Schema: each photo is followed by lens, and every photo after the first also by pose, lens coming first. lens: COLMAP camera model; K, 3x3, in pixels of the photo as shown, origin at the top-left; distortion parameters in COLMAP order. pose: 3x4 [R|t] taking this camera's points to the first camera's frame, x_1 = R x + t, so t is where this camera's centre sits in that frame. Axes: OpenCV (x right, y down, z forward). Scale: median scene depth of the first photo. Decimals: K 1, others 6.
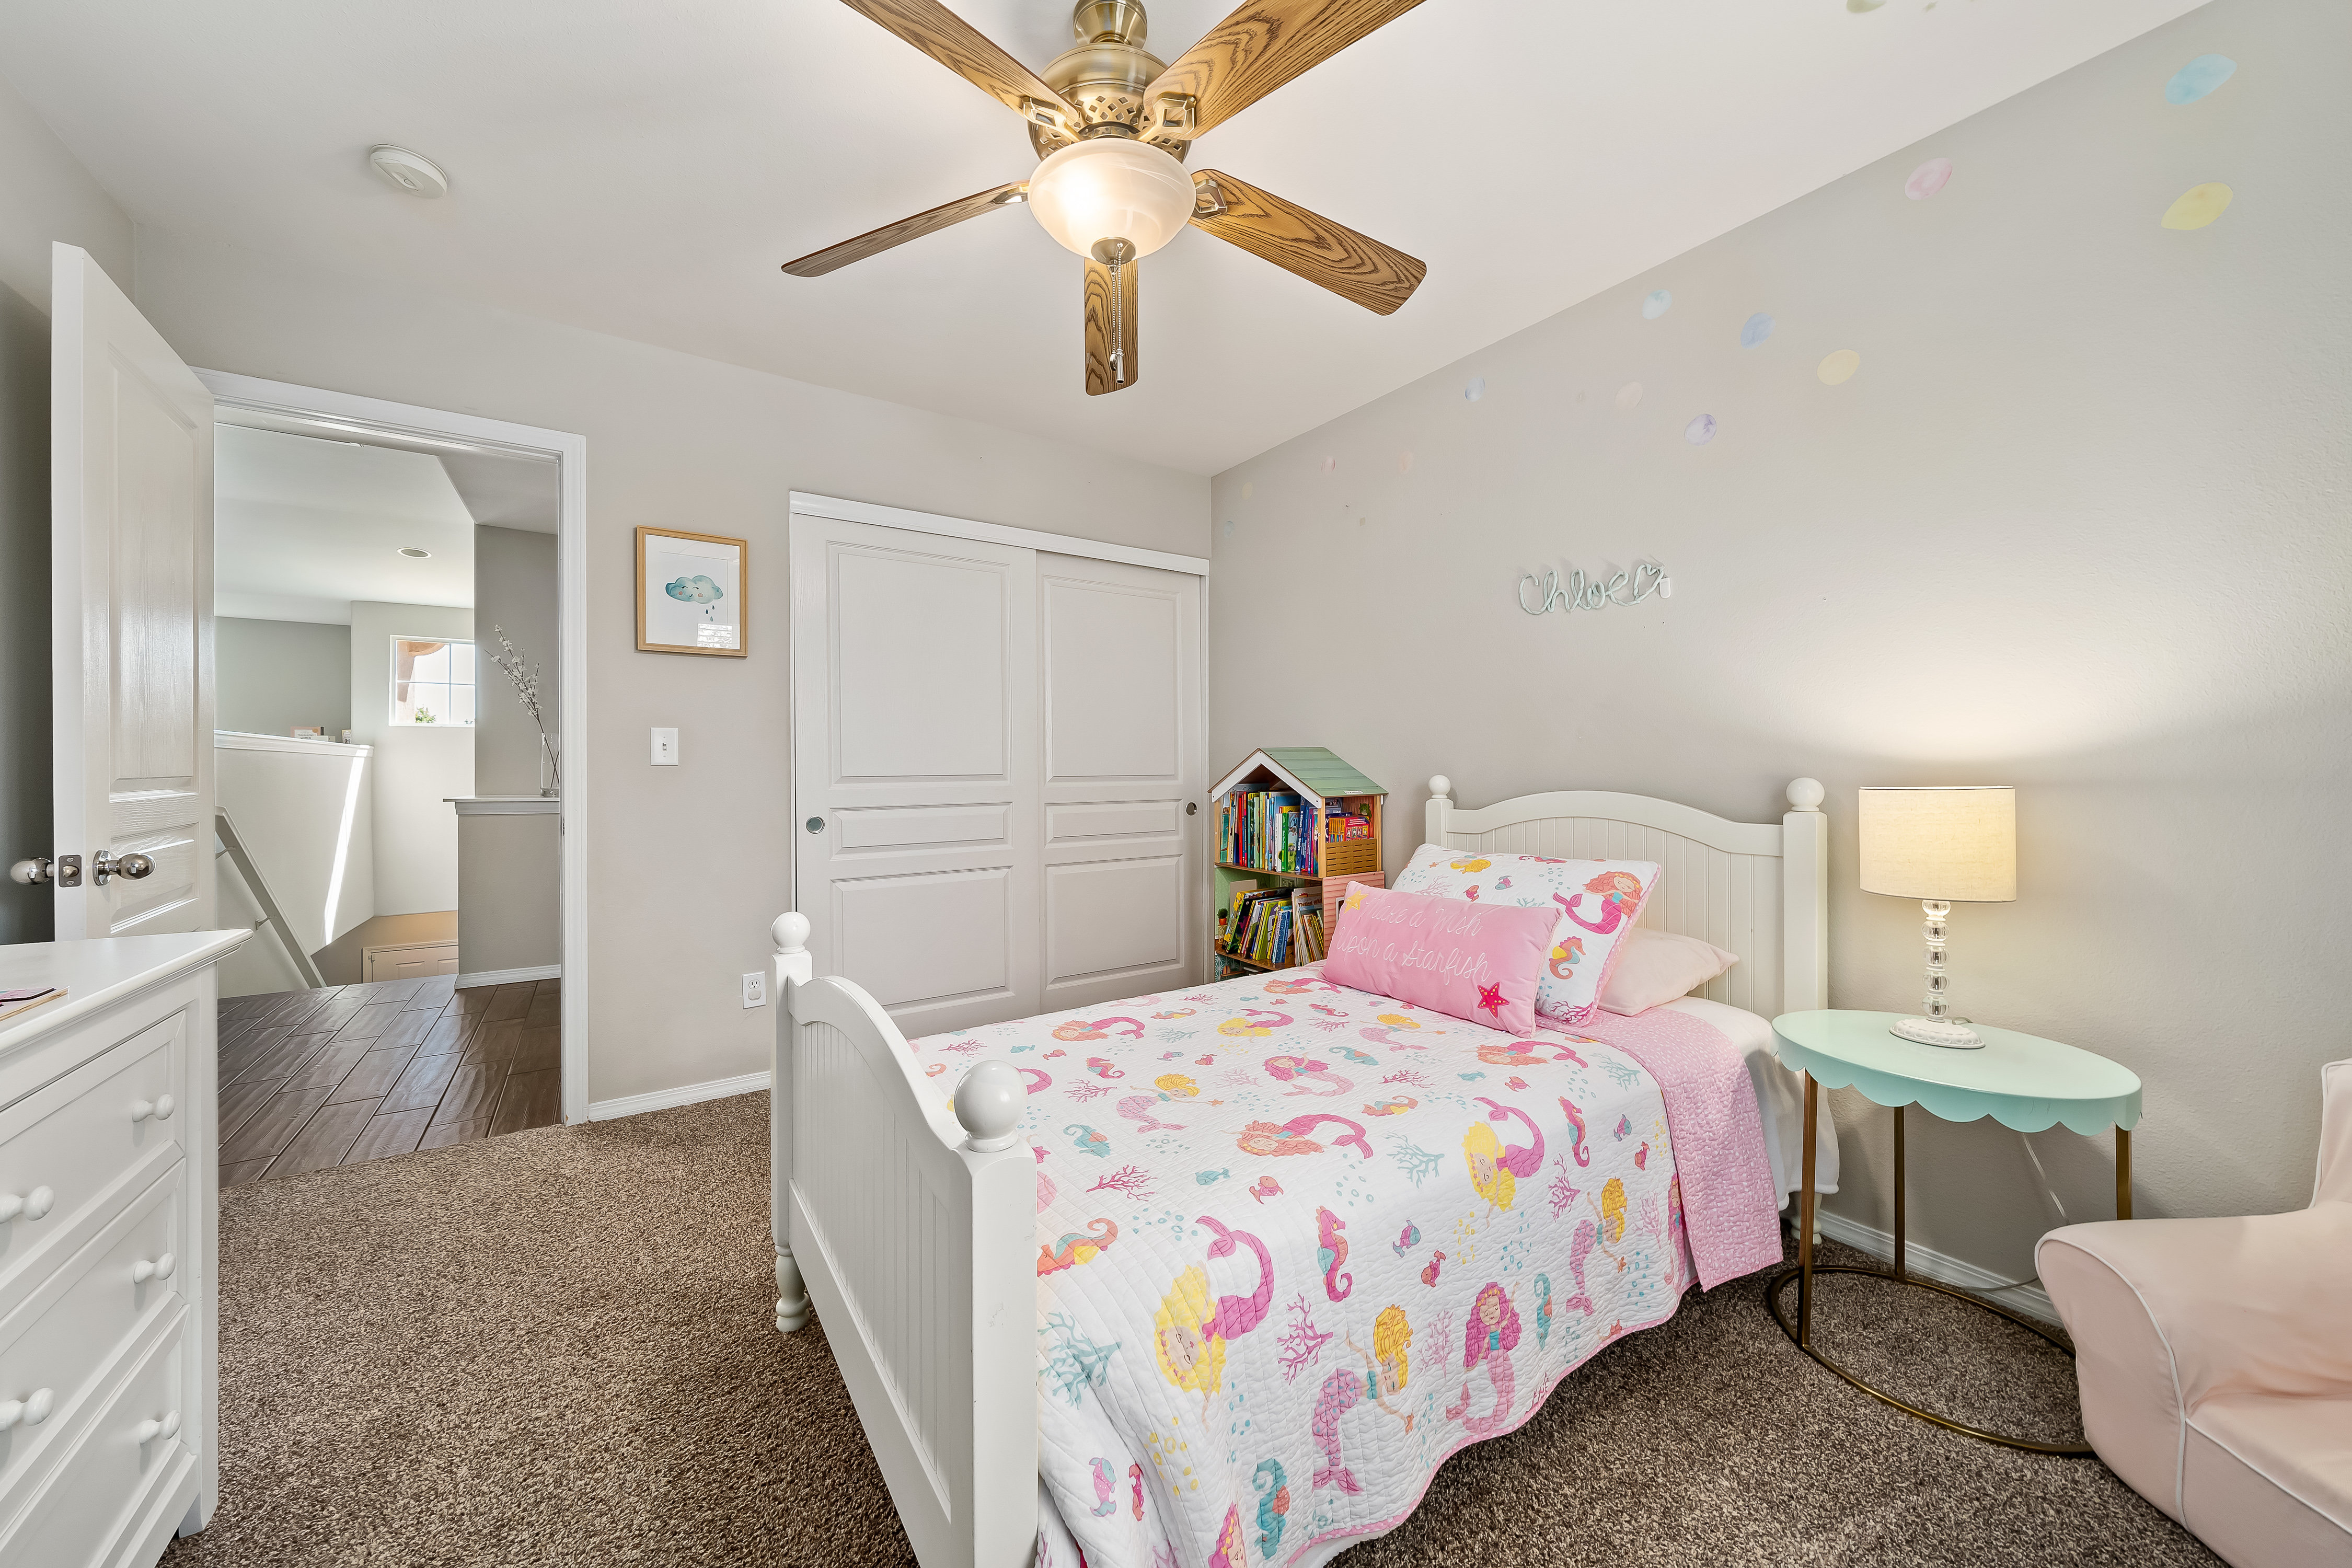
lens RADIAL K [[857.0, 0, 1173.7], [0, 857.0, 758.0], [0, 0, 1]] dist [-0.000417, -0.000048]
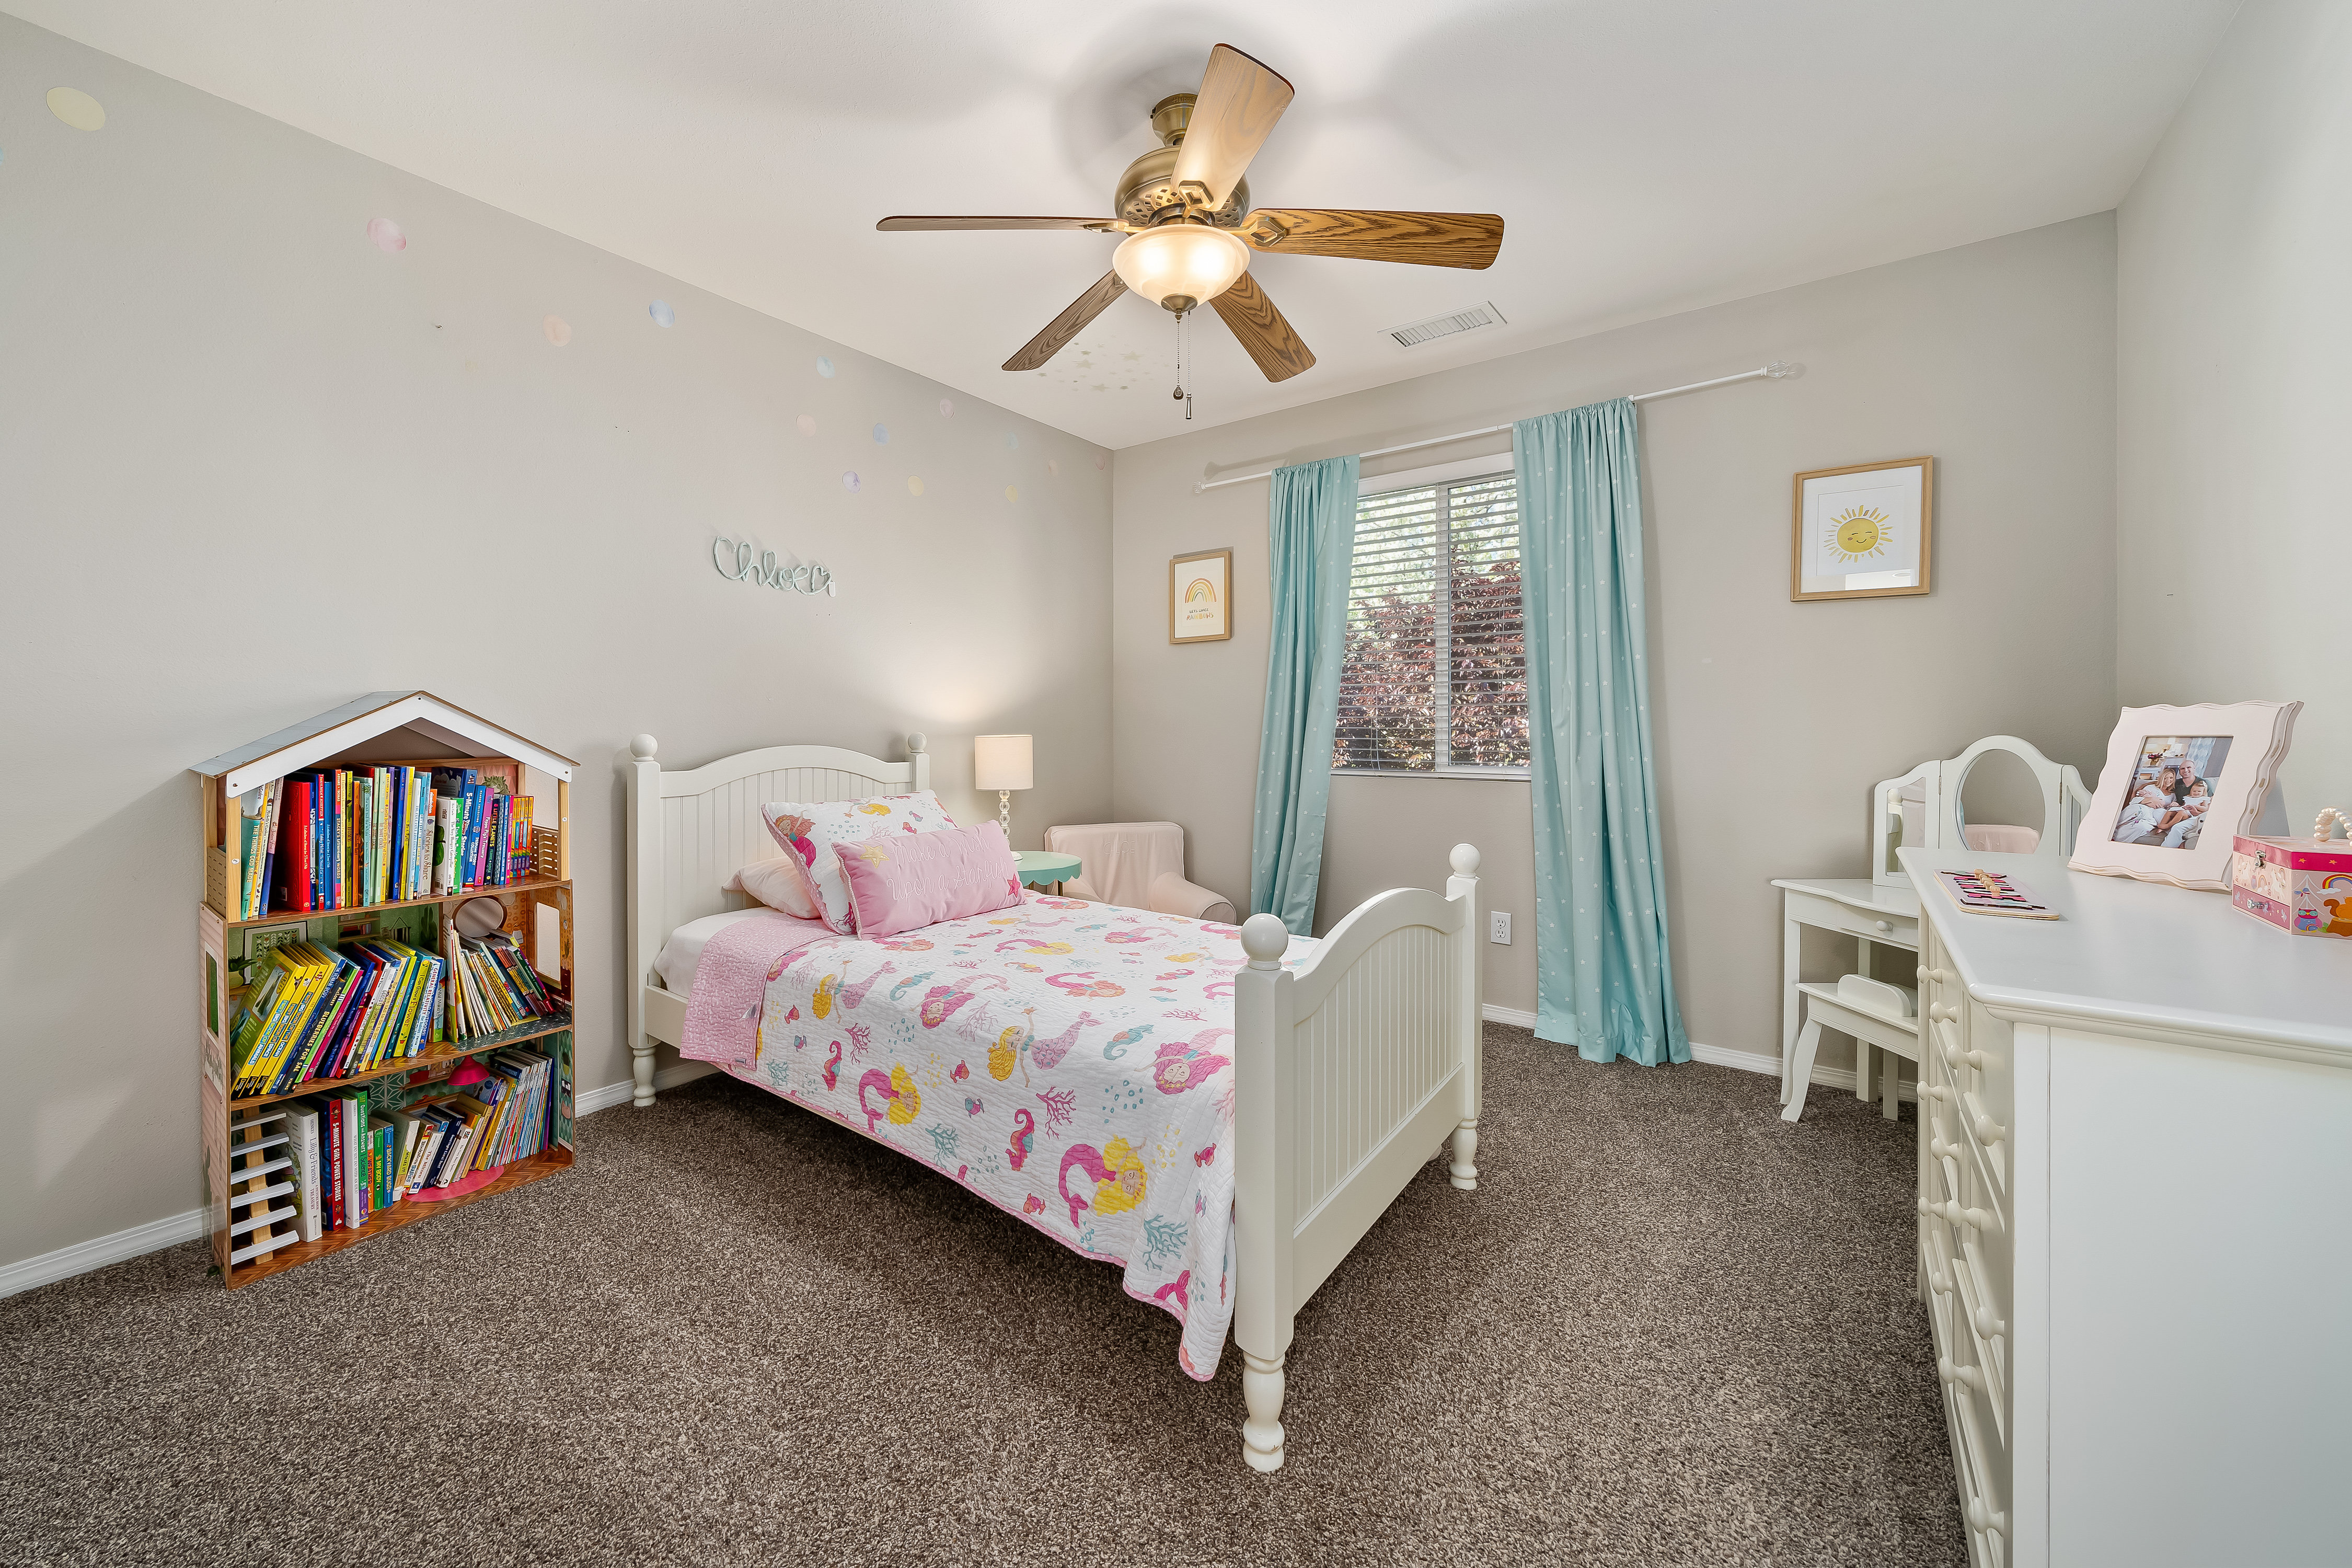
lens RADIAL K [[857.0, 0, 1173.7], [0, 857.0, 758.0], [0, 0, 1]] dist [-0.000417, -0.000048]
pose [[-0.336297, -0.014057, 0.941651, -0.708634], [0.005856, 0.999838, 0.017017, 0.034295], [-0.941738, 0.011237, -0.336160, 0.802474]]
